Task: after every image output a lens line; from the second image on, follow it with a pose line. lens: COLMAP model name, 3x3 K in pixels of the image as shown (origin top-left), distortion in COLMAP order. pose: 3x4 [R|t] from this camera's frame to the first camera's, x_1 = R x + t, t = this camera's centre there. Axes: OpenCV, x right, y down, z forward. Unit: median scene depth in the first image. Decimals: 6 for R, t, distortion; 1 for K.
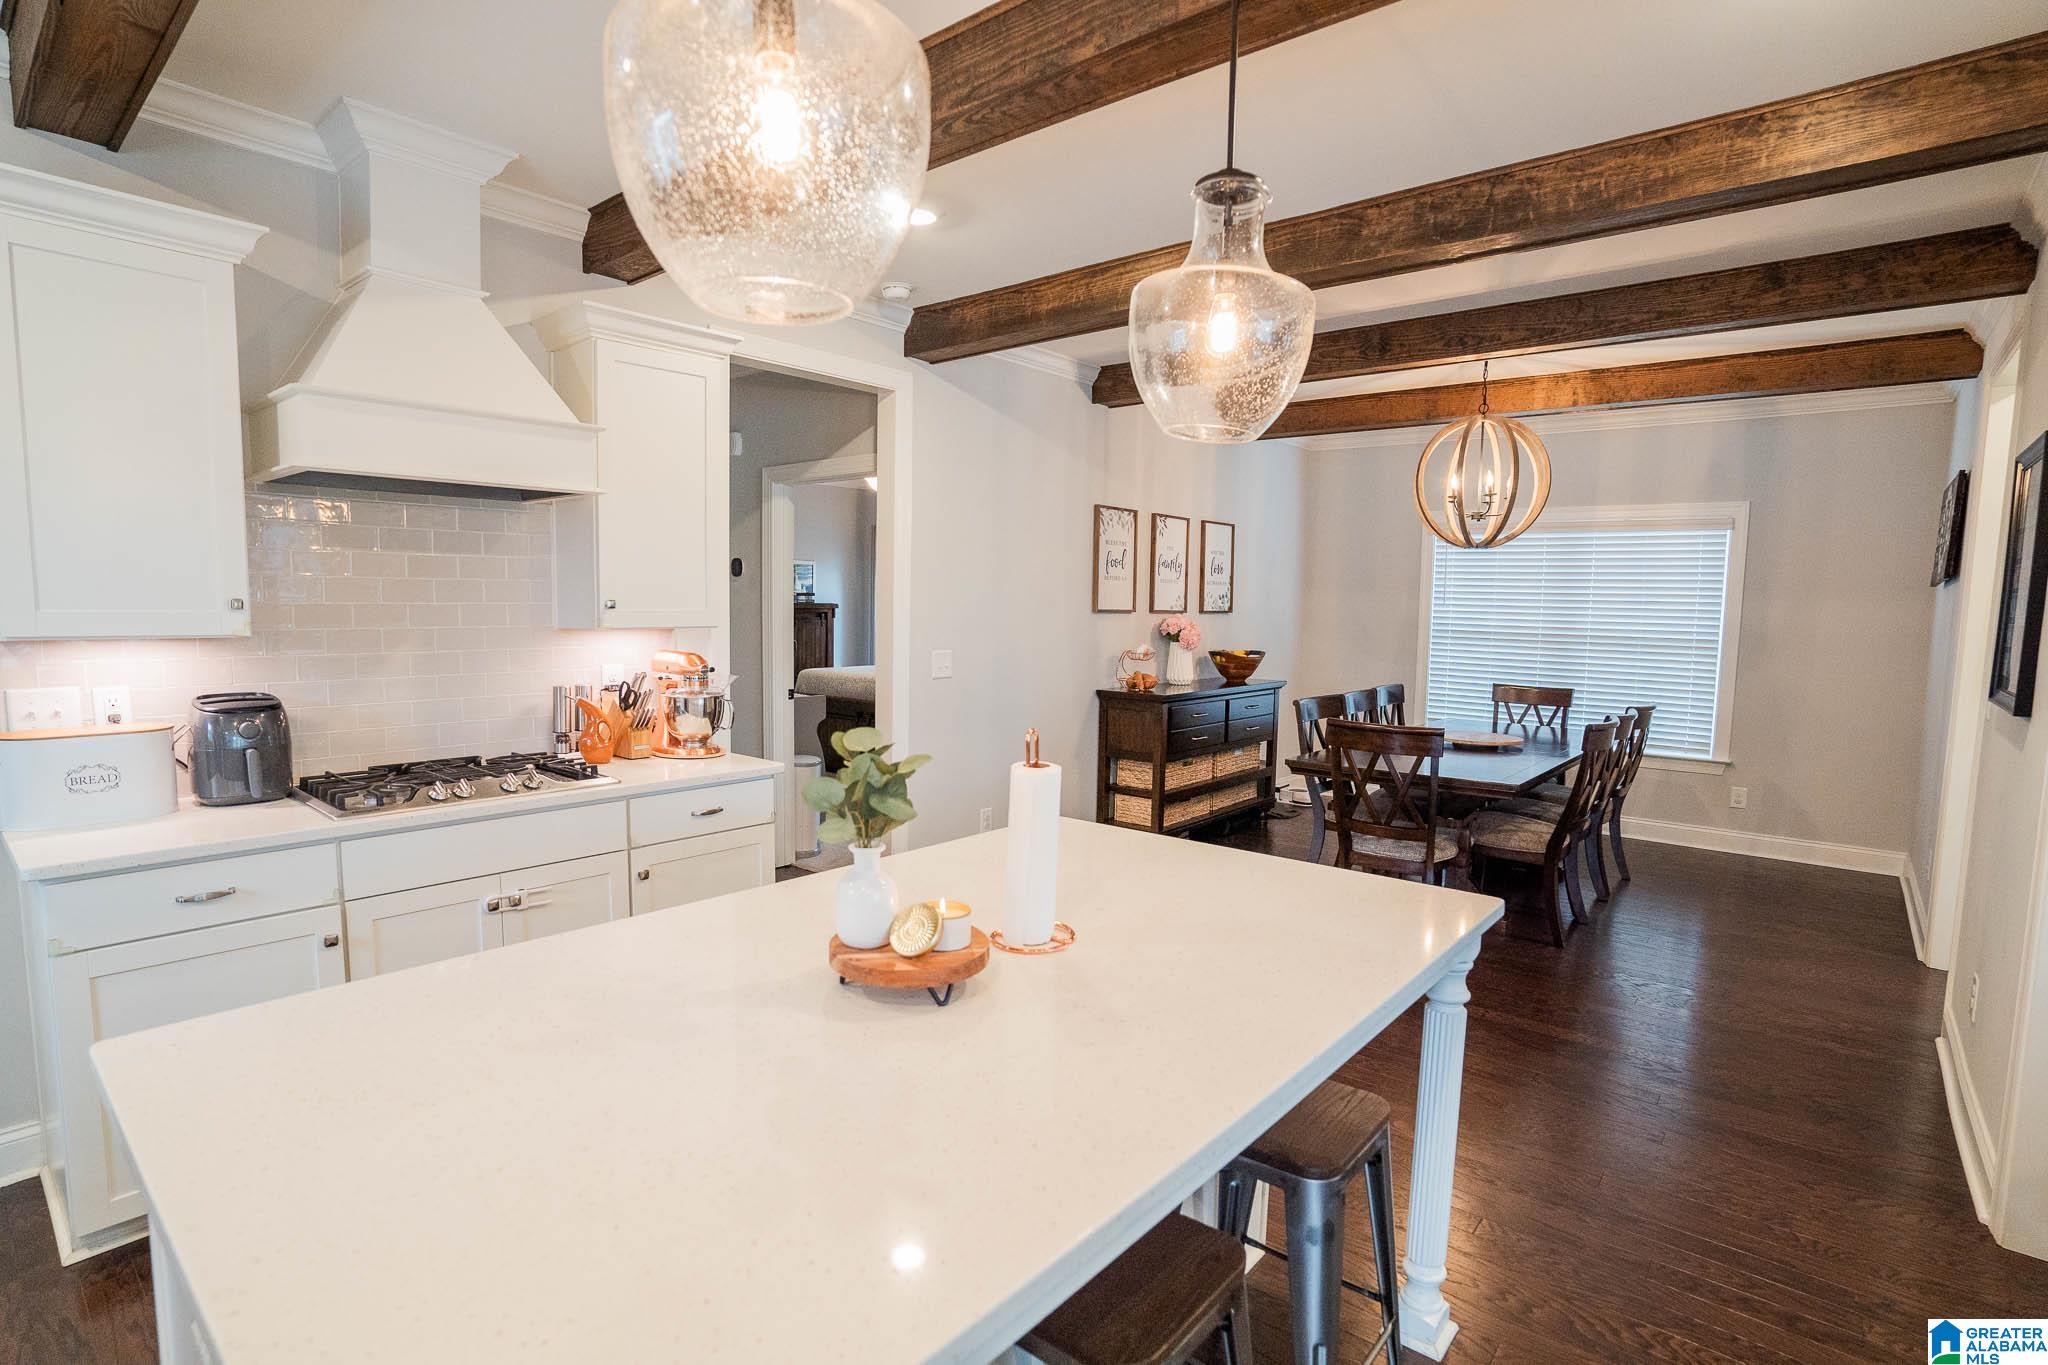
lens RADIAL K [[1025.1, 0, 1016.6], [0, 1025.1, 692.3], [0, 0, 1]] dist [-0.073711, 0.037802]
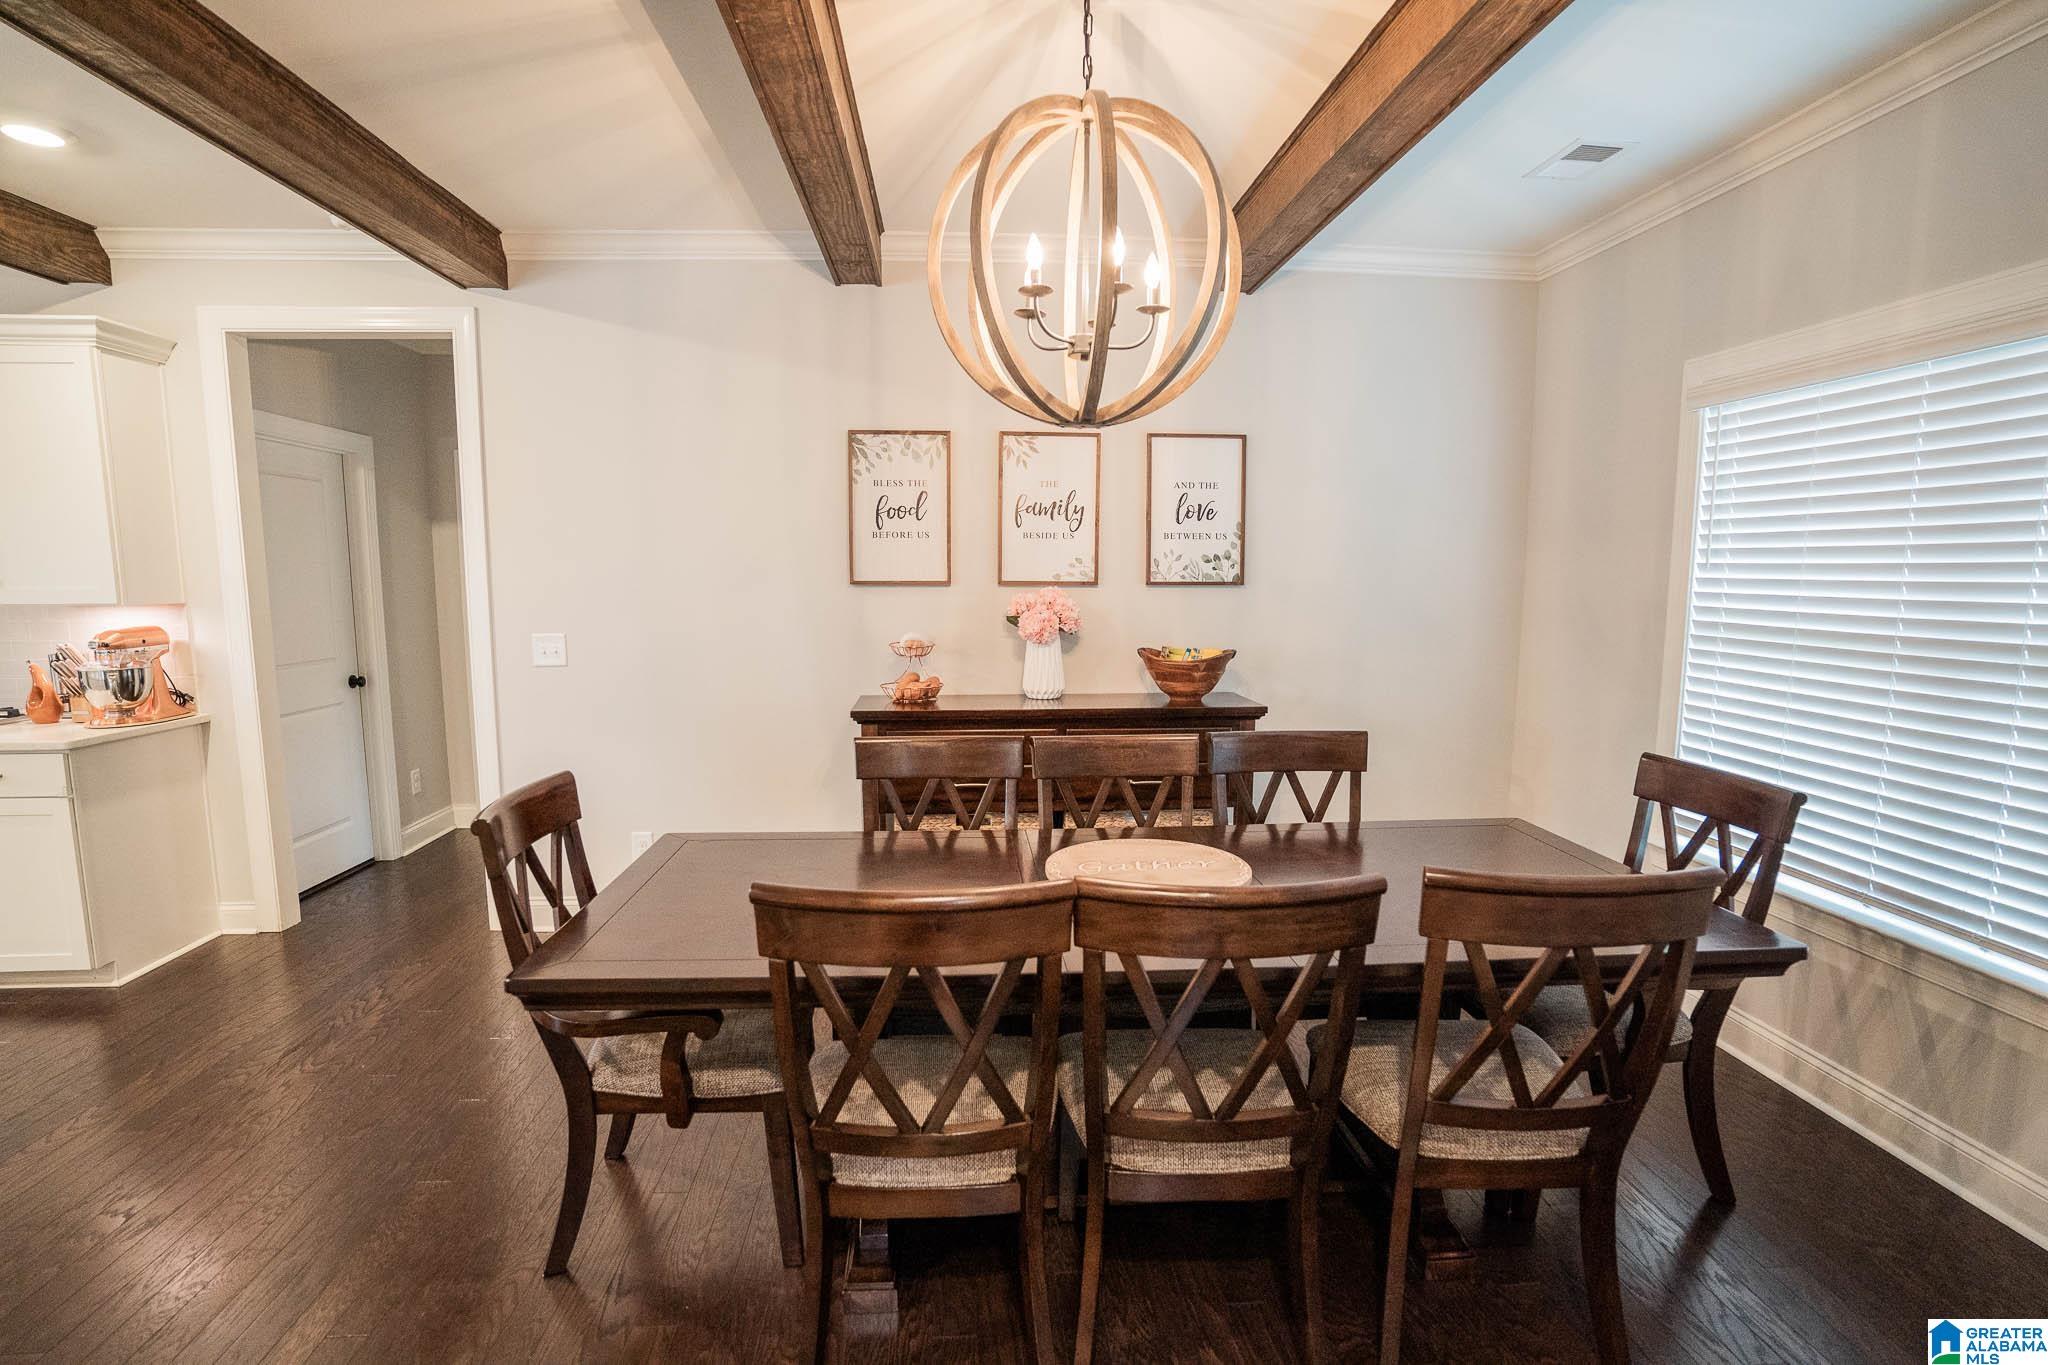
lens RADIAL K [[1025.1, 0, 1016.6], [0, 1025.1, 692.3], [0, 0, 1]] dist [-0.073711, 0.037802]
pose [[0.695693, 0.063562, -0.715522, 0.589583], [-0.054185, 0.997883, 0.035963, -0.033765], [0.716293, 0.013751, 0.697664, 0.541385]]
